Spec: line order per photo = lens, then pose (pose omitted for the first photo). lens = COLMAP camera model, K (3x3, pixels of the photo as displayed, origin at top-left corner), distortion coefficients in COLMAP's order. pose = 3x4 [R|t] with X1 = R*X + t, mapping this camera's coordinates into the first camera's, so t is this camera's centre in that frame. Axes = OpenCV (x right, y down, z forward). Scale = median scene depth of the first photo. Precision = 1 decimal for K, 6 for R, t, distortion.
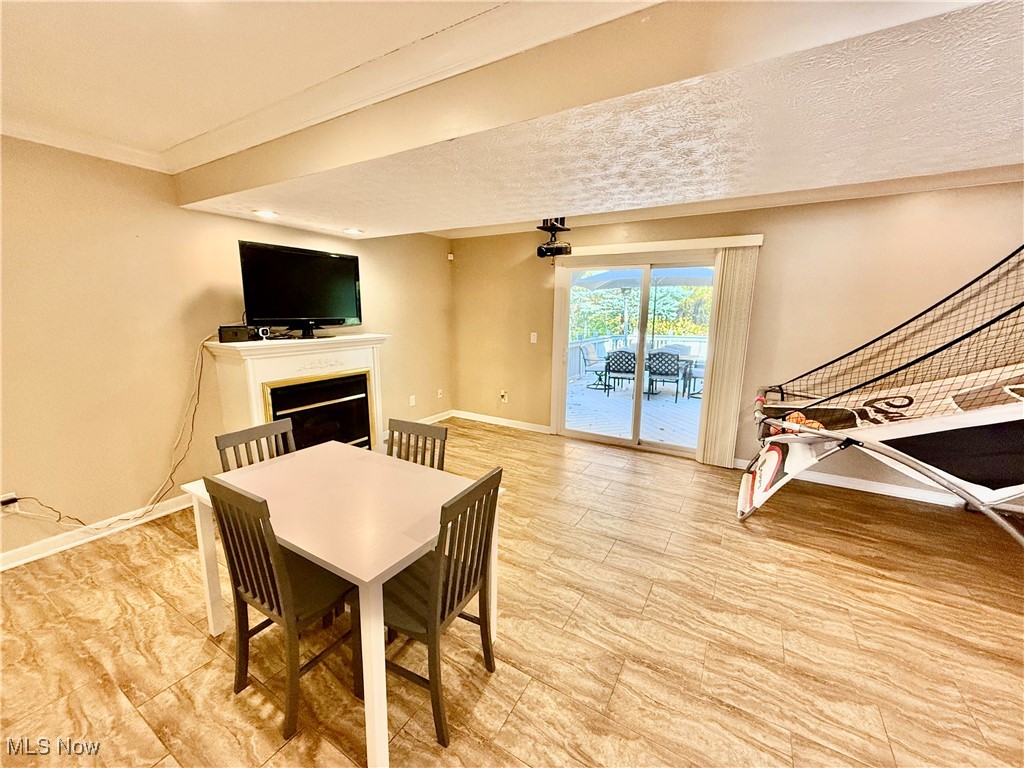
lens RADIAL K [[411.0, 0, 504.8], [0, 411.0, 382.1], [0, 0, 1]] dist [0.003030, 0.000052]
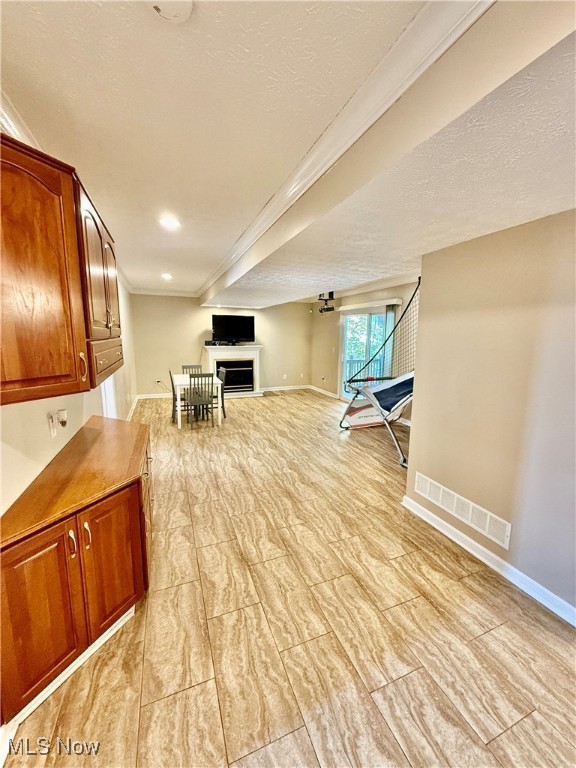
lens RADIAL K [[308.3, 0, 292.3], [0, 308.3, 381.4], [0, 0, 1]] dist [0.003030, 0.000052]
pose [[0.803637, 0.090614, -0.588180, 1.062735], [-0.108621, 0.994072, 0.004735, 0.079631], [0.585123, 0.060084, 0.808716, -0.451334]]
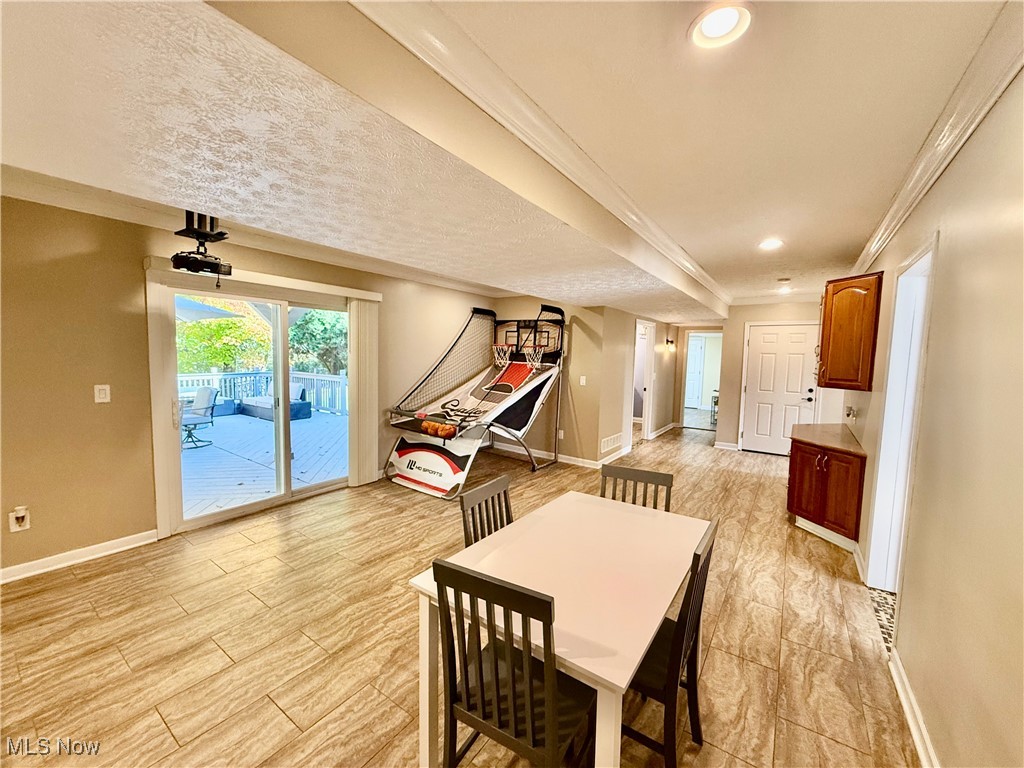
lens RADIAL K [[411.0, 0, 513.5], [0, 411.0, 384.1], [0, 0, 1]] dist [0.003030, 0.000052]
pose [[0.062671, -0.080952, 0.994746, -0.631351], [0.154591, 0.985463, 0.070457, -0.096607], [-0.985989, 0.149363, 0.074275, 0.504417]]
